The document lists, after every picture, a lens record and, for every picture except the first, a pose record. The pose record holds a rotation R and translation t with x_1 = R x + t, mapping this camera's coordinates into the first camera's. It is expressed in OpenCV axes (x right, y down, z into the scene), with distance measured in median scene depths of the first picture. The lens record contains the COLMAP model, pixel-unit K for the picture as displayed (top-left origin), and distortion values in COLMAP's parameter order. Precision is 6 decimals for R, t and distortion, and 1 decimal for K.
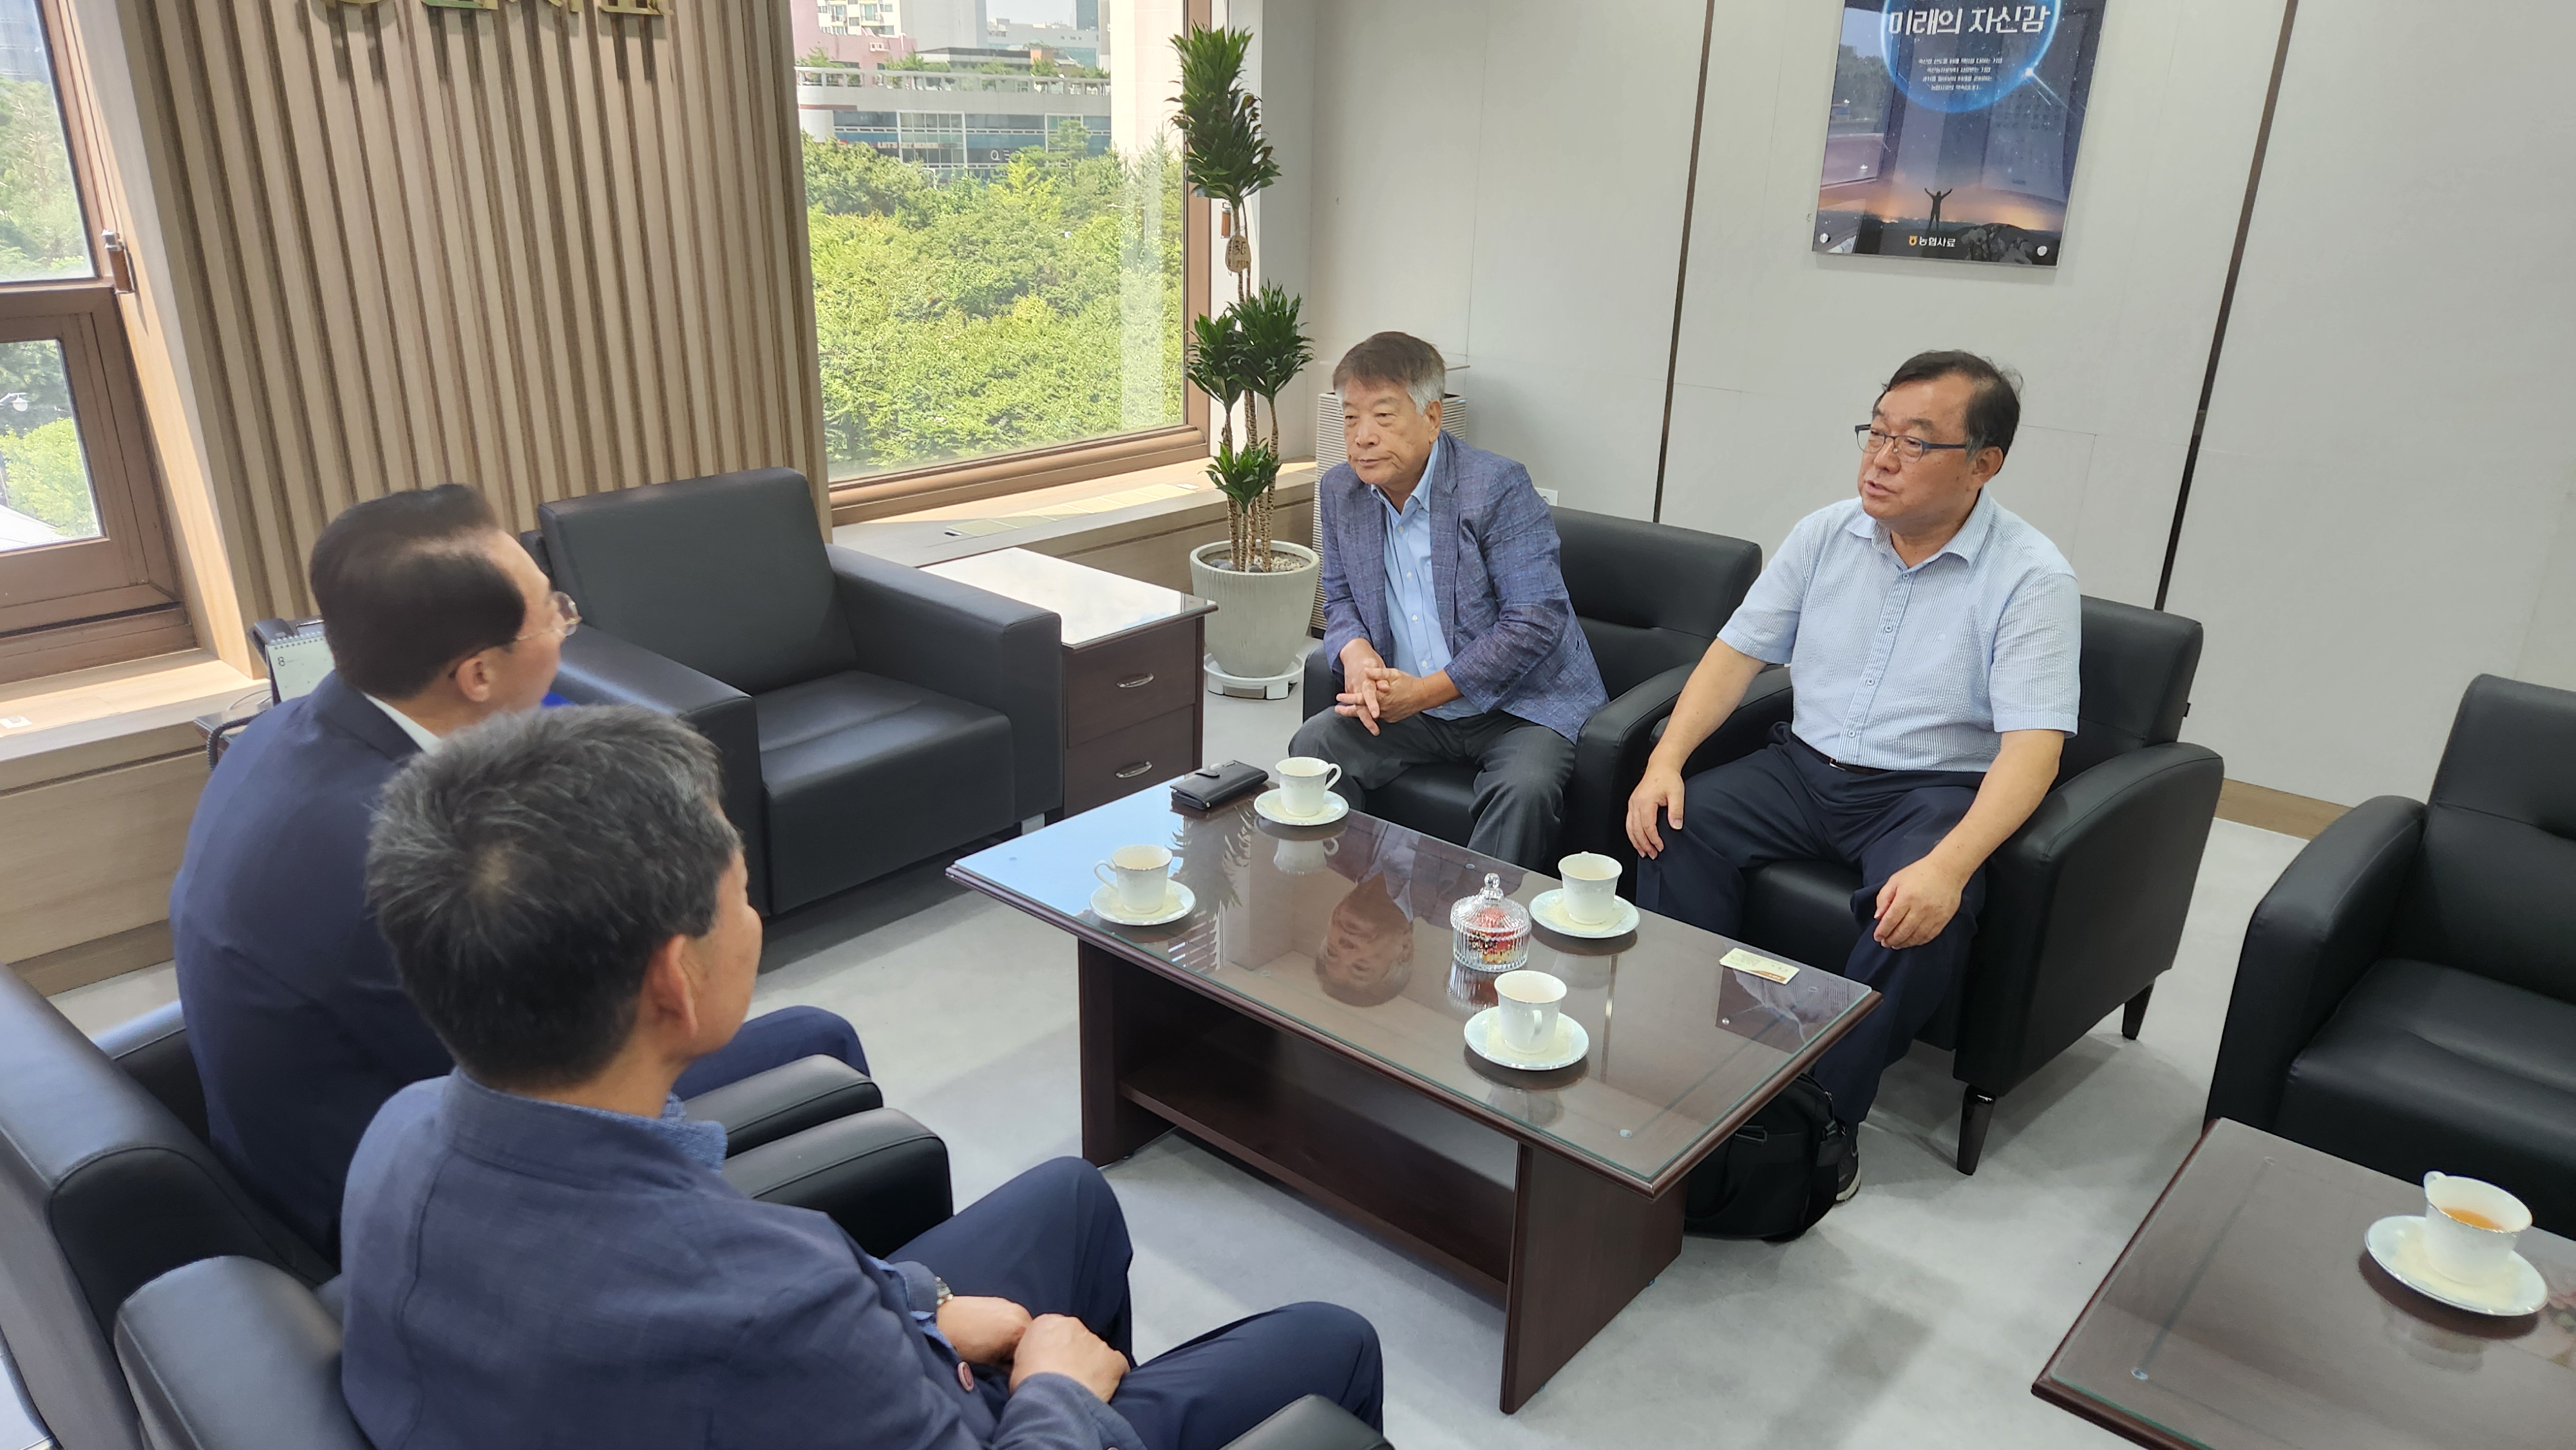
lens RADIAL K [[1657.7, 0, 1277.6], [0, 1657.7, 731.1], [0, 0, 1]] dist [0.000205, -0.000150]
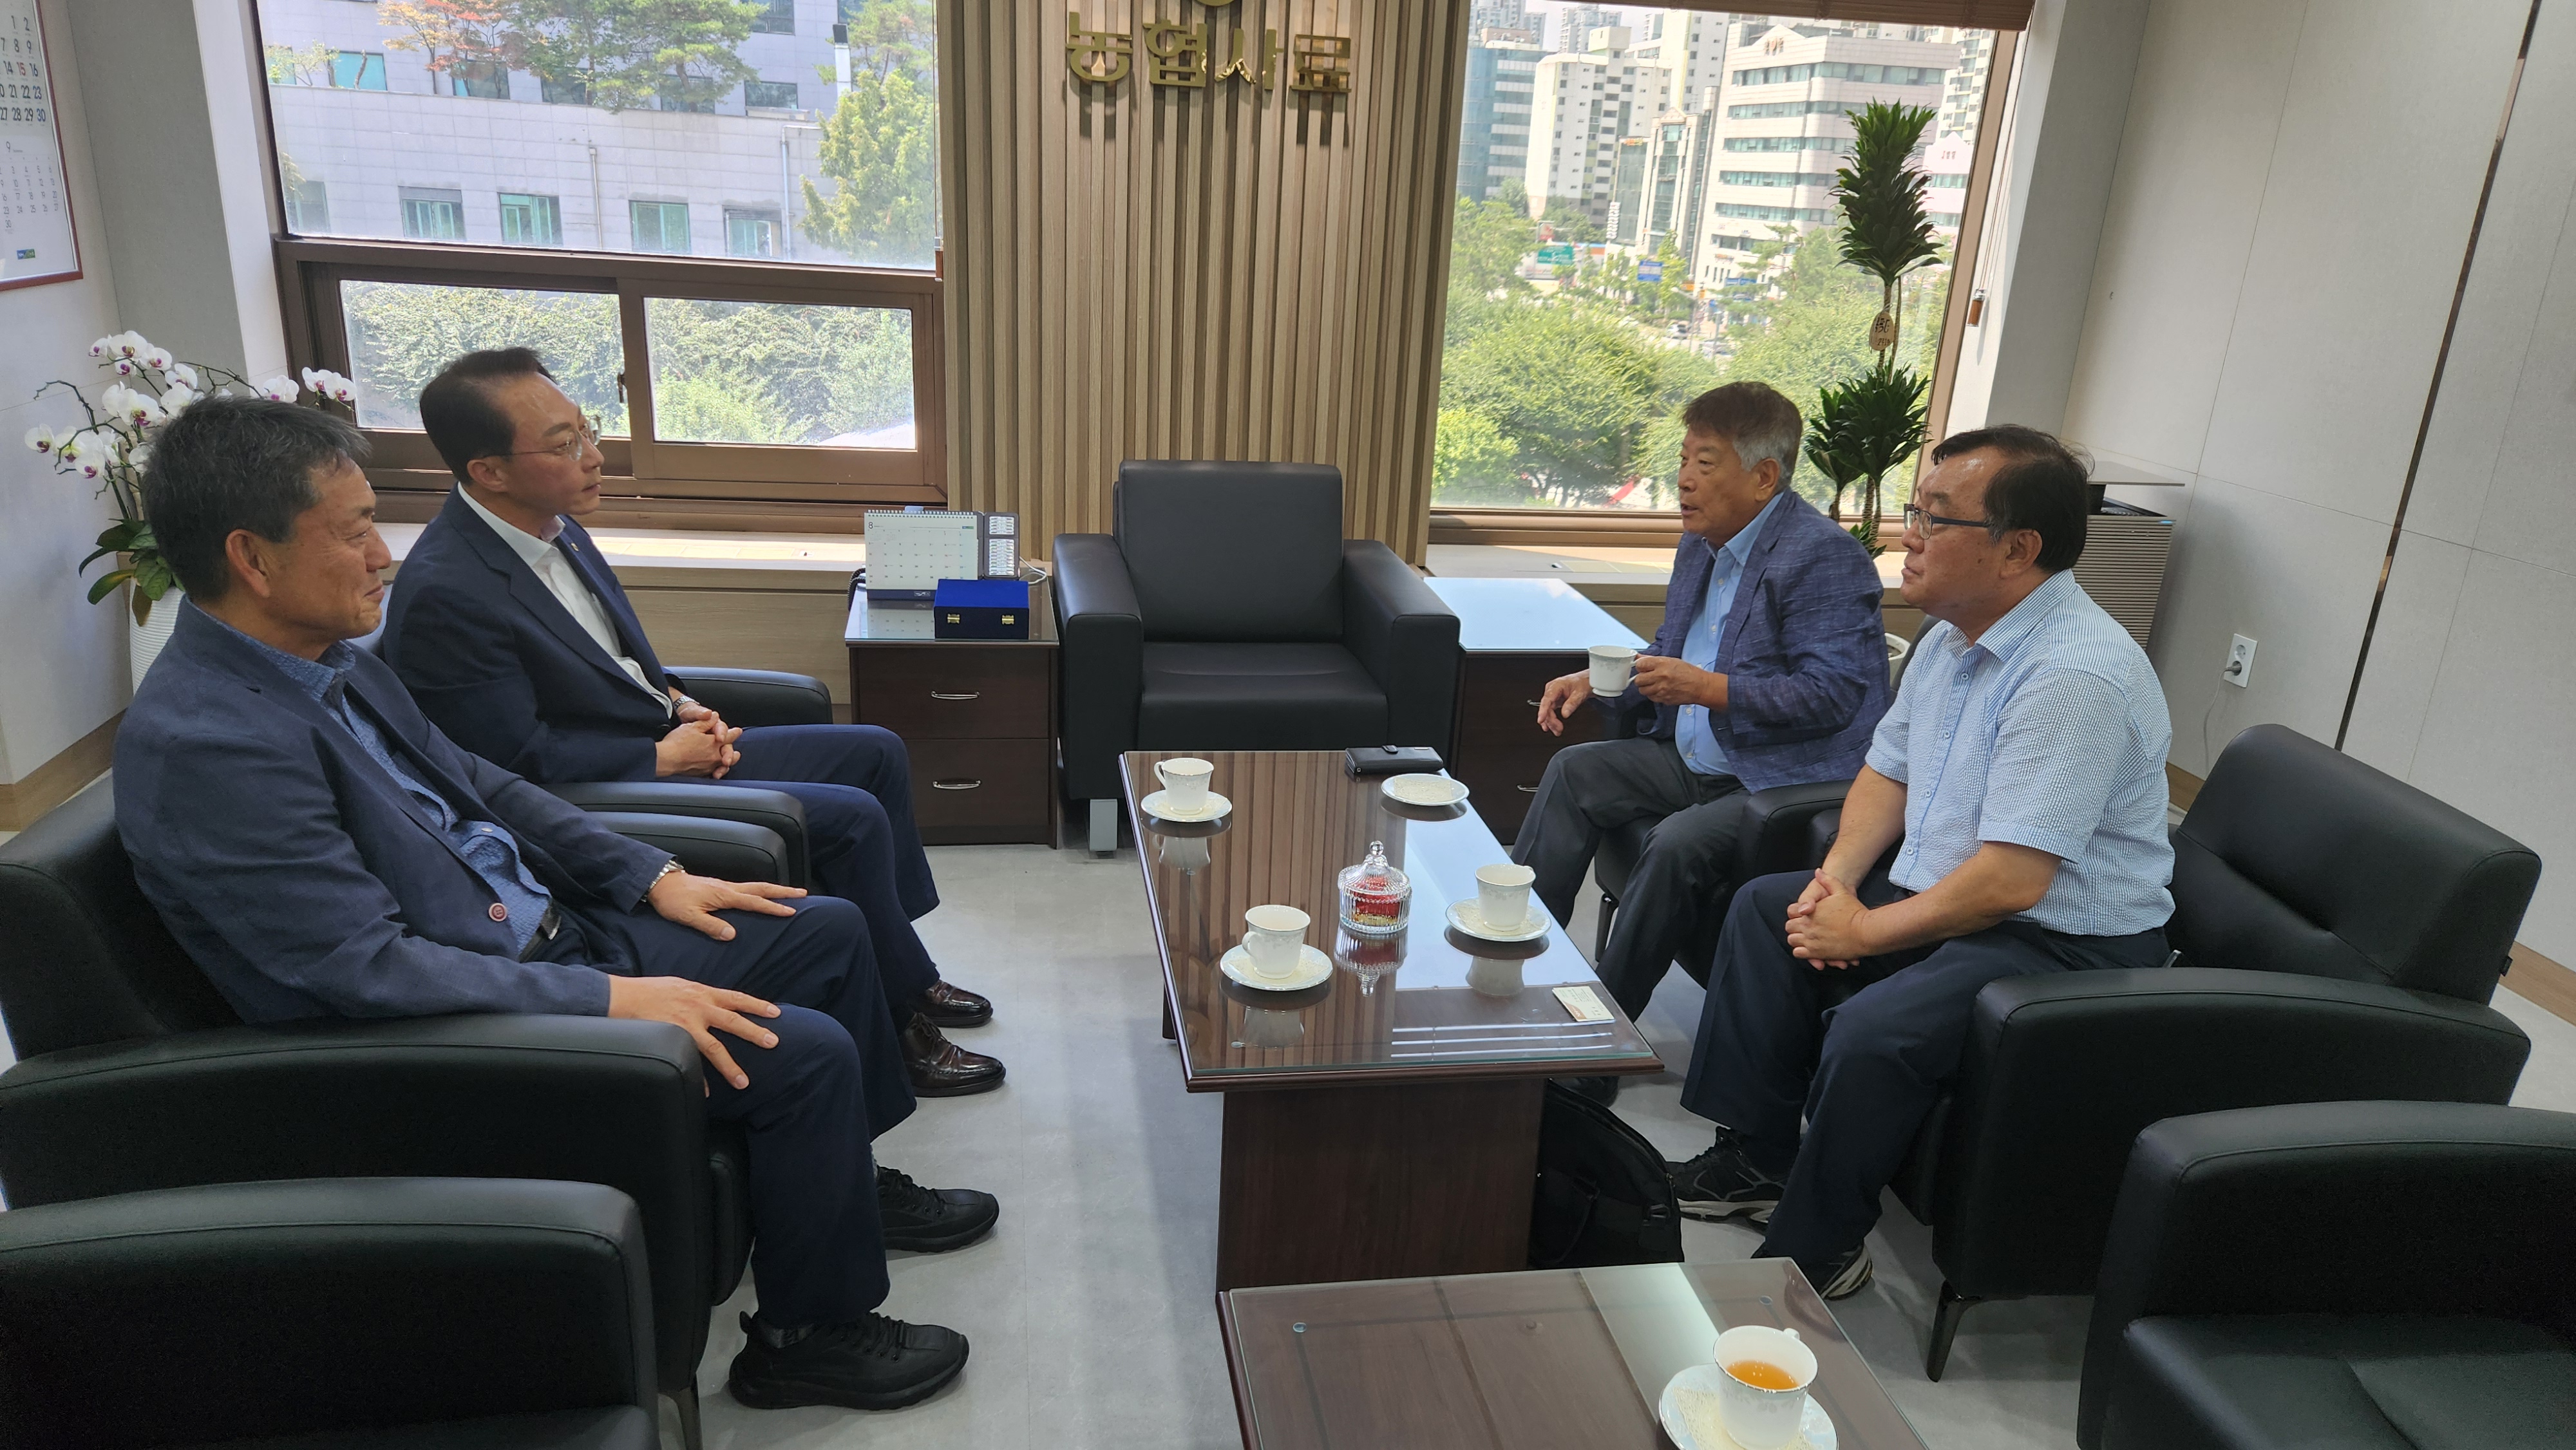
lens RADIAL K [[1657.7, 0, 1277.6], [0, 1657.7, 731.1], [0, 0, 1]] dist [0.000205, -0.000150]
pose [[0.780466, 0.213397, -0.587652, 0.441958], [-0.247331, 0.968652, 0.023269, 0.003943], [0.574195, 0.127184, 0.808779, 0.059383]]
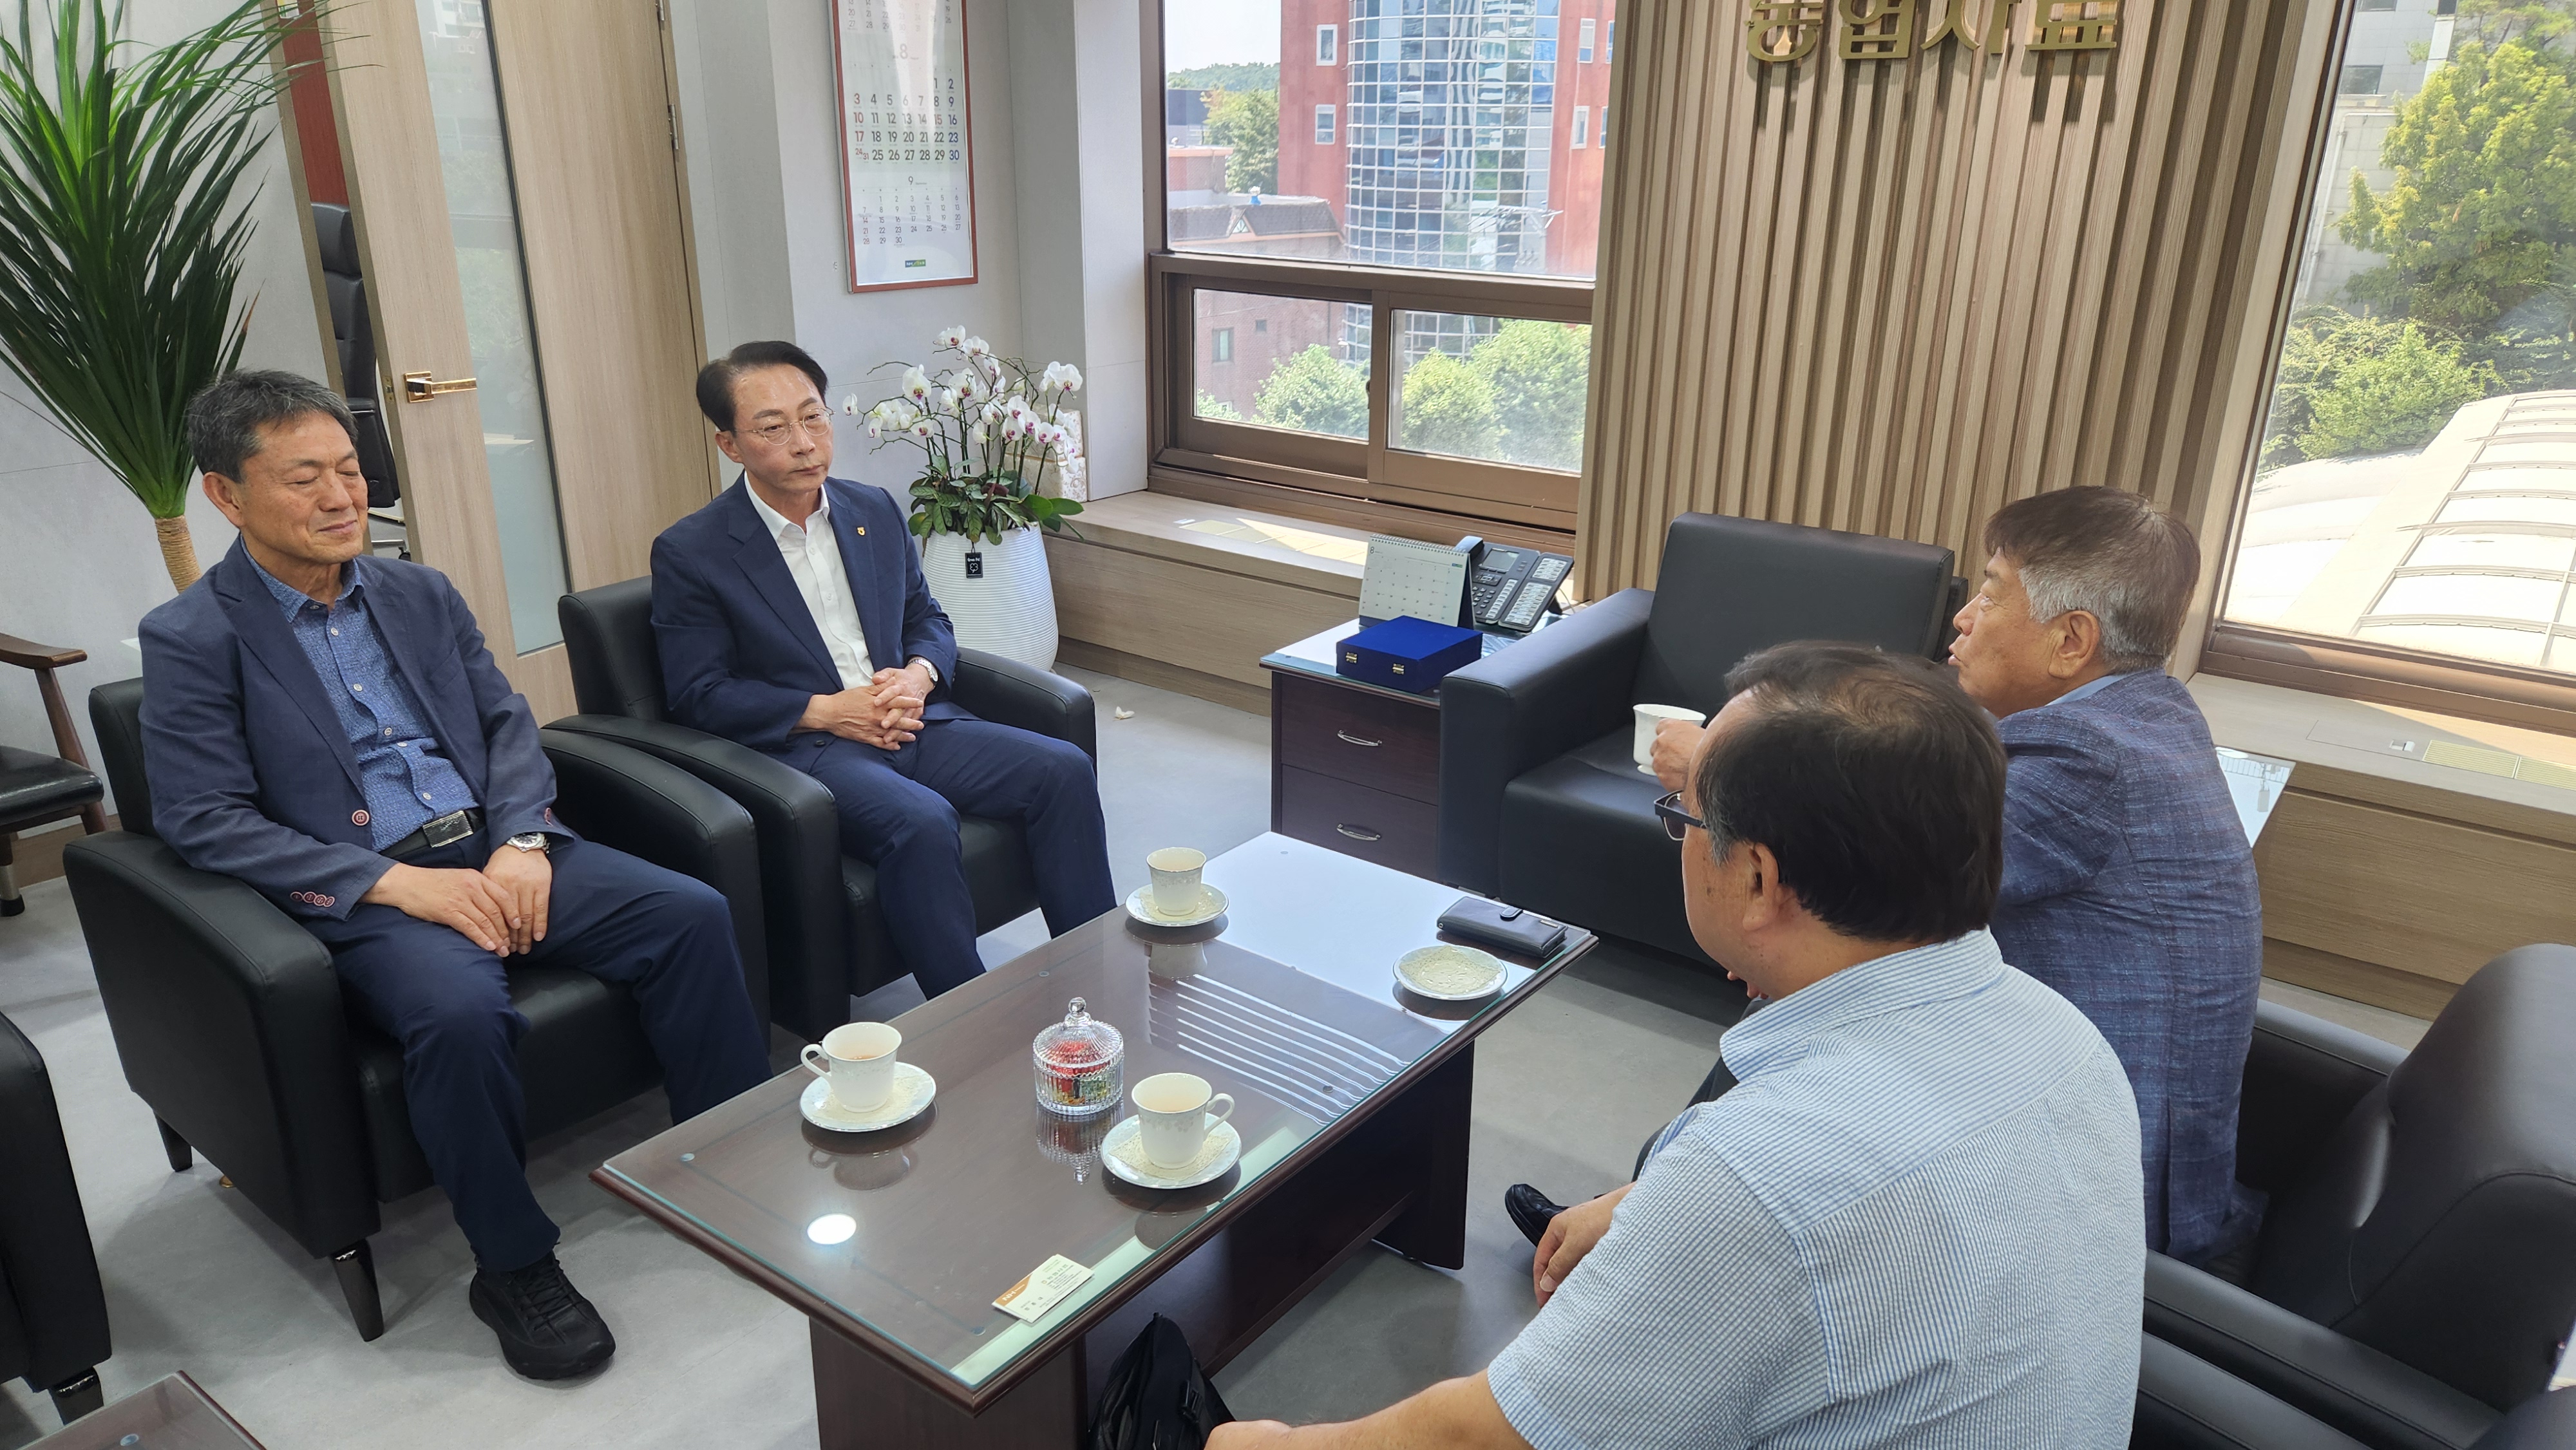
lens RADIAL K [[1629.2, 0, 1349.3], [0, 1629.2, 723.5], [0, 0, 1]] dist [0.032352, 0.000418]
pose [[0.118841, 0.307428, -0.944121, 0.576024], [-0.355074, 0.901139, 0.248737, -0.200584], [0.927254, 0.305673, 0.216251, 0.602262]]
